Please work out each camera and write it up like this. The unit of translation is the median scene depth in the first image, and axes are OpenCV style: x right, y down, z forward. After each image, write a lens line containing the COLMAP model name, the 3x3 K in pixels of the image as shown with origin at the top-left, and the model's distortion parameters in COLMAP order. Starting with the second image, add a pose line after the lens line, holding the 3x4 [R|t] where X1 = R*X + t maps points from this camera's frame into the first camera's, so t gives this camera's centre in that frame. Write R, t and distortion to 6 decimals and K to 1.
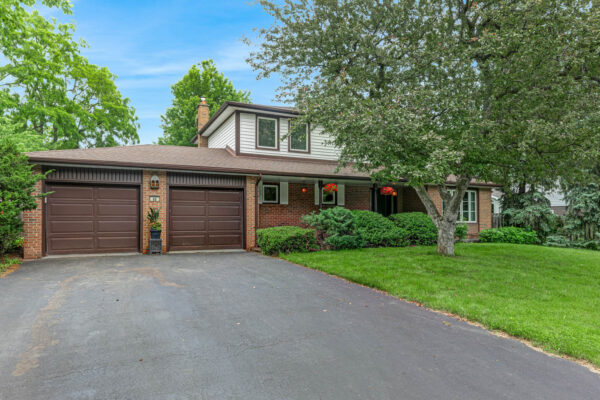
lens RADIAL K [[382.4, 0, 316.0], [0, 382.4, 216.7], [0, 0, 1]] dist [-0.012404, 0.000526]
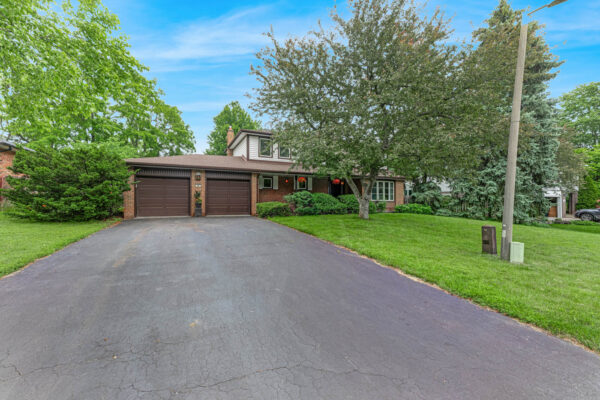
lens RADIAL K [[244.2, 0, 302.0], [0, 244.2, 200.3], [0, 0, 1]] dist [0.021476, 0.000235]
pose [[0.999003, 0.006360, -0.044191, 0.090224], [-0.005933, 0.999934, 0.009795, 0.005998], [0.044251, -0.009523, 0.998975, -0.094994]]
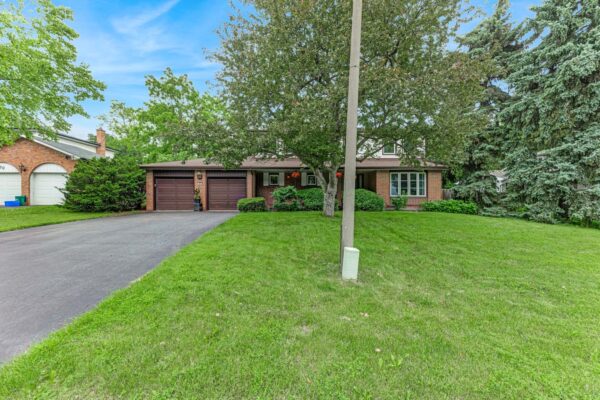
lens RADIAL K [[244.2, 0, 320.3], [0, 244.2, 207.5], [0, 0, 1]] dist [0.021476, 0.000235]
pose [[0.896291, 0.015425, -0.443198, 0.598995], [0.003307, 0.999135, 0.041462, 0.021455], [0.443454, -0.038628, 0.895464, 0.102257]]
